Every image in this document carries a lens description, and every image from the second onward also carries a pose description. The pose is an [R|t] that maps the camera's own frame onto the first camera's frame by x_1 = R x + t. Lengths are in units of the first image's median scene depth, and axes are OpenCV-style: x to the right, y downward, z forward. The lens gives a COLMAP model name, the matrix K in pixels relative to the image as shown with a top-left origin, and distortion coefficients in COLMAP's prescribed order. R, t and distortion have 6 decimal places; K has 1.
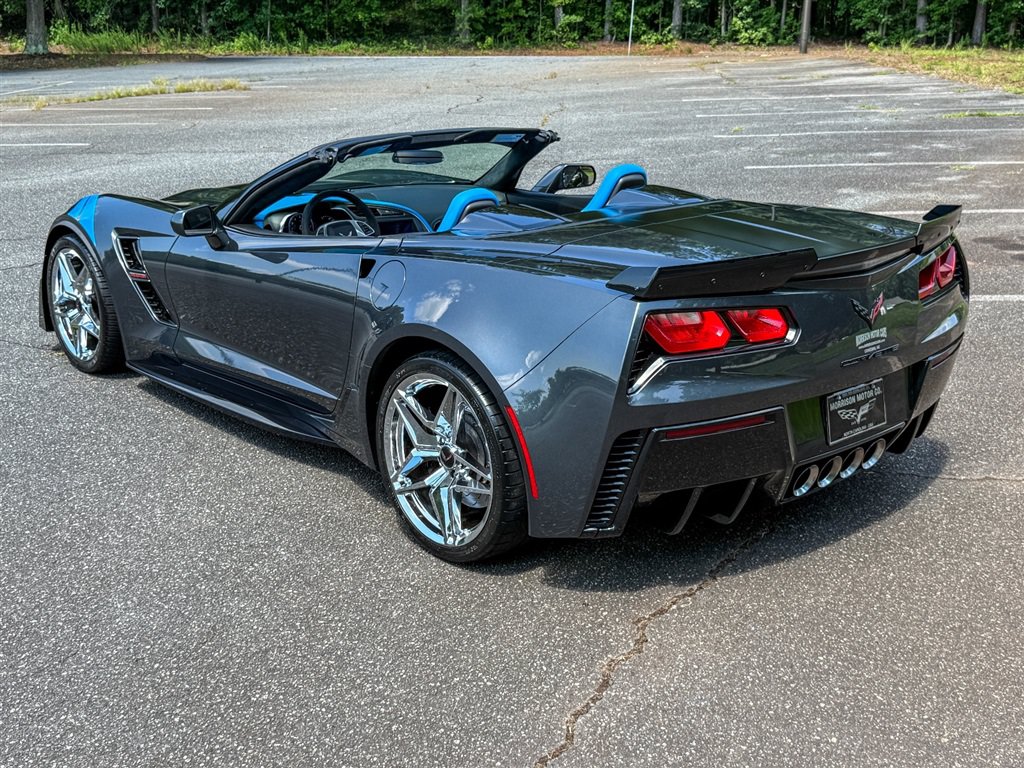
lens RADIAL K [[1227.0, 0, 508.8], [0, 1227.0, 383.5], [0, 0, 1]] dist [0.195451, -0.474846]
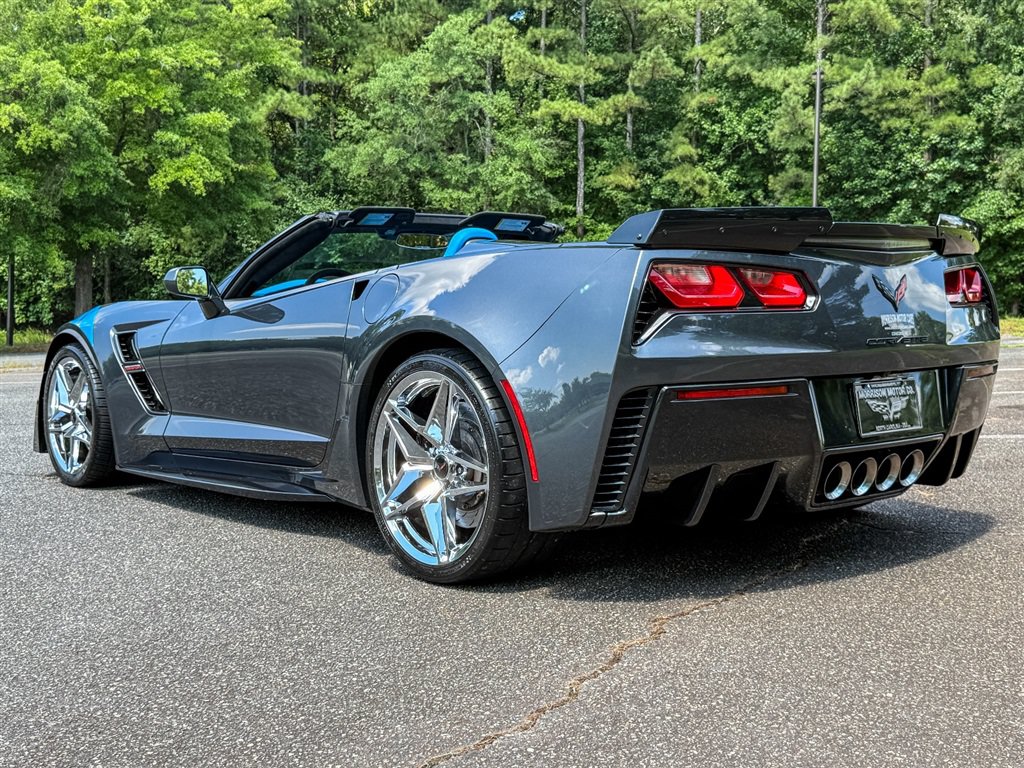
lens RADIAL K [[1210.3, 0, 511.0], [0, 1210.3, 386.9], [0, 0, 1]] dist [0.196447, -0.488467]
pose [[0.999755, -0.012004, -0.018586, 0.019783], [0.007273, 0.971642, -0.236345, 0.221862], [0.020896, 0.236152, 0.971491, 0.115270]]
